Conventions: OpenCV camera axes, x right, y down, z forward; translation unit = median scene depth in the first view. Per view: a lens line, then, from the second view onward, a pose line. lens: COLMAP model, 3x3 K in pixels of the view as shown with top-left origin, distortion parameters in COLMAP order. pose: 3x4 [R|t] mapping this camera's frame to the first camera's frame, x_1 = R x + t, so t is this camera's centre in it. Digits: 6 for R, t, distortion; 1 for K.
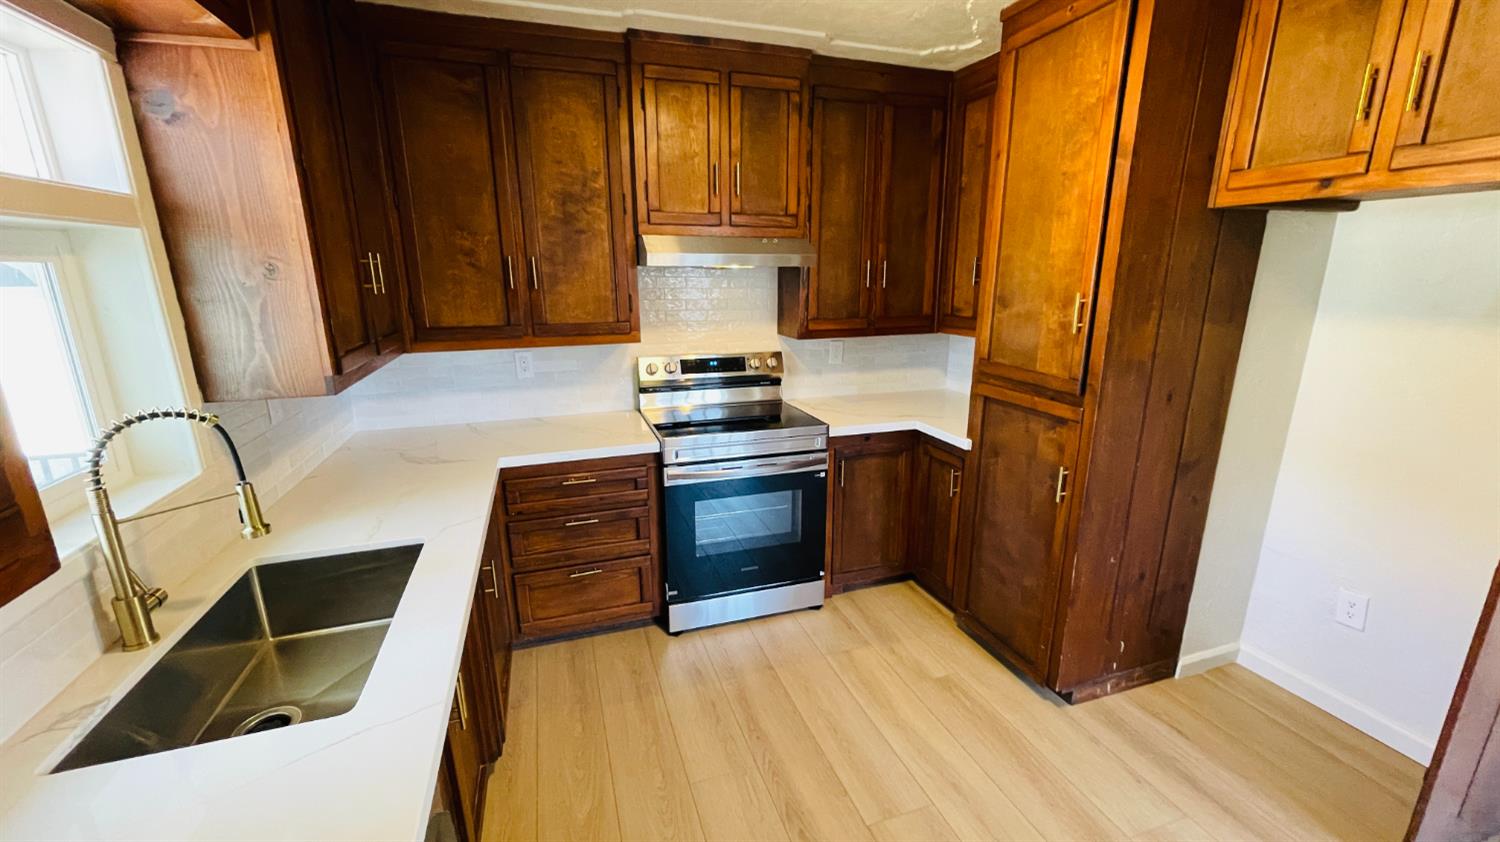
lens RADIAL K [[601.6, 0, 738.5], [0, 601.6, 425.1], [0, 0, 1]] dist [-0.005736, 0.002429]
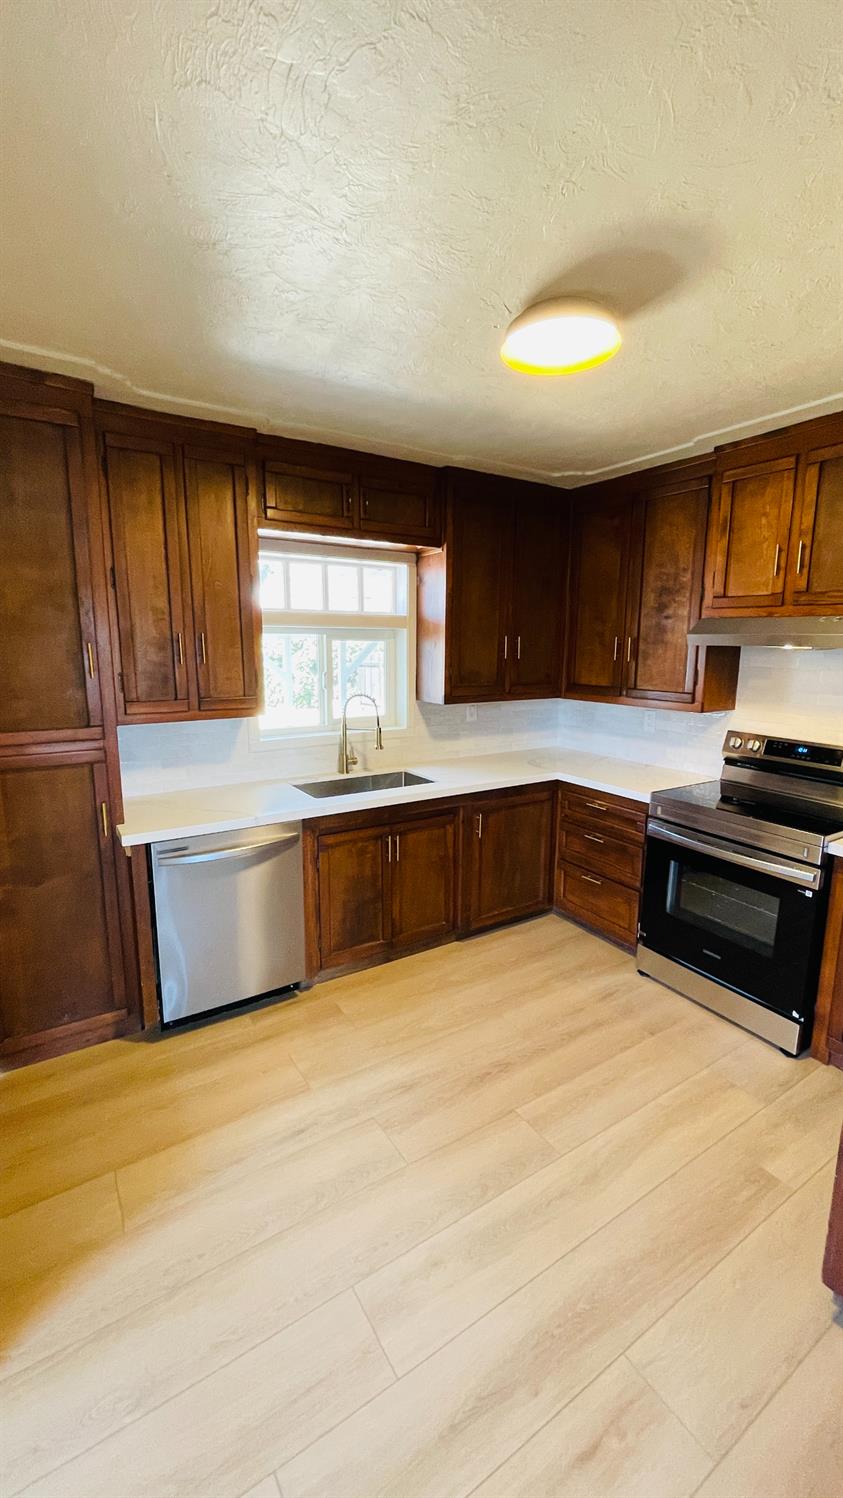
lens RADIAL K [[600.8, 0, 429.1], [0, 600.8, 747.4], [0, 0, 1]] dist [-0.005736, 0.002429]
pose [[0.257120, 0.175013, -0.950400, 0.838864], [-0.252553, 0.961455, 0.108724, -0.077441], [0.932795, 0.212072, 0.291410, 0.246981]]
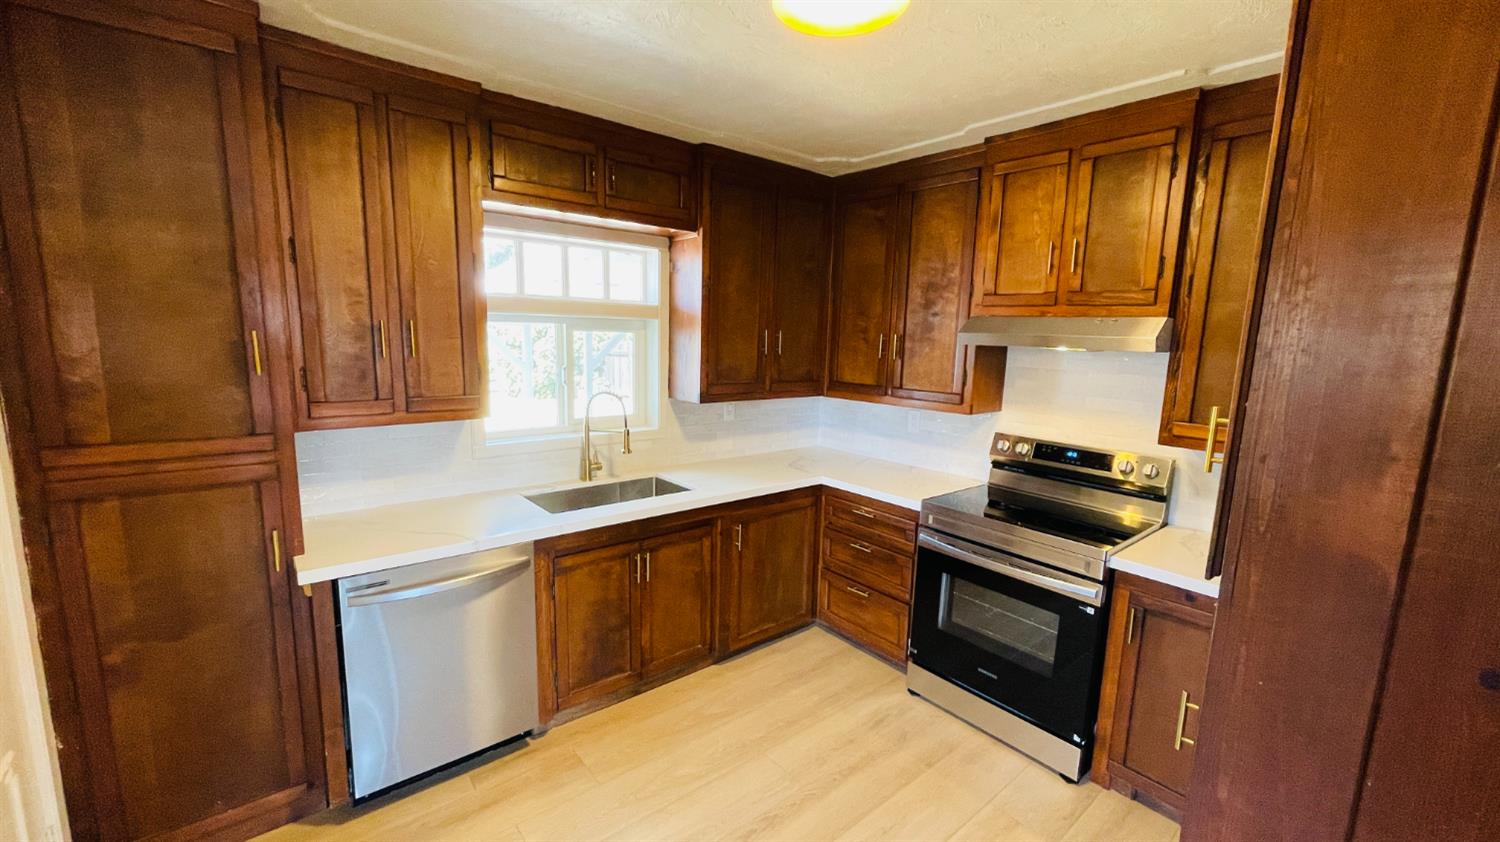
lens RADIAL K [[601.6, 0, 754.8], [0, 601.6, 427.0], [0, 0, 1]] dist [-0.005736, 0.002429]
pose [[0.375323, 0.158606, -0.913223, 0.723317], [-0.262596, 0.963080, 0.059341, -0.088419], [0.888919, 0.217536, 0.403115, 0.265987]]
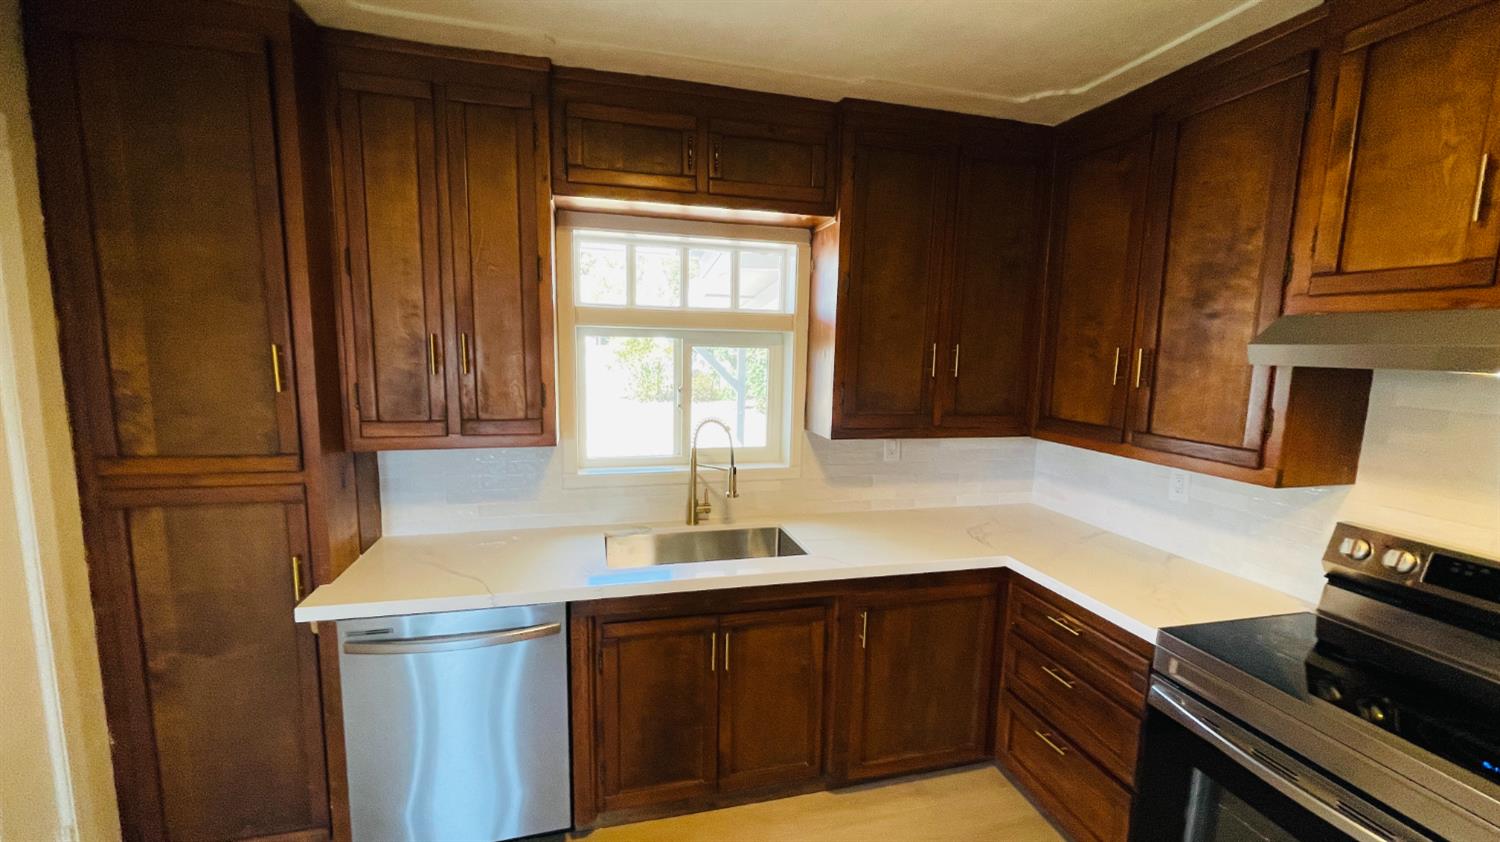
lens RADIAL K [[601.6, 0, 754.4], [0, 601.6, 426.3], [0, 0, 1]] dist [-0.005736, 0.002429]
pose [[-0.054802, 0.135613, -0.989245, 0.489870], [-0.274014, 0.950655, 0.145503, -0.155003], [0.960163, 0.279040, -0.014938, 0.537666]]
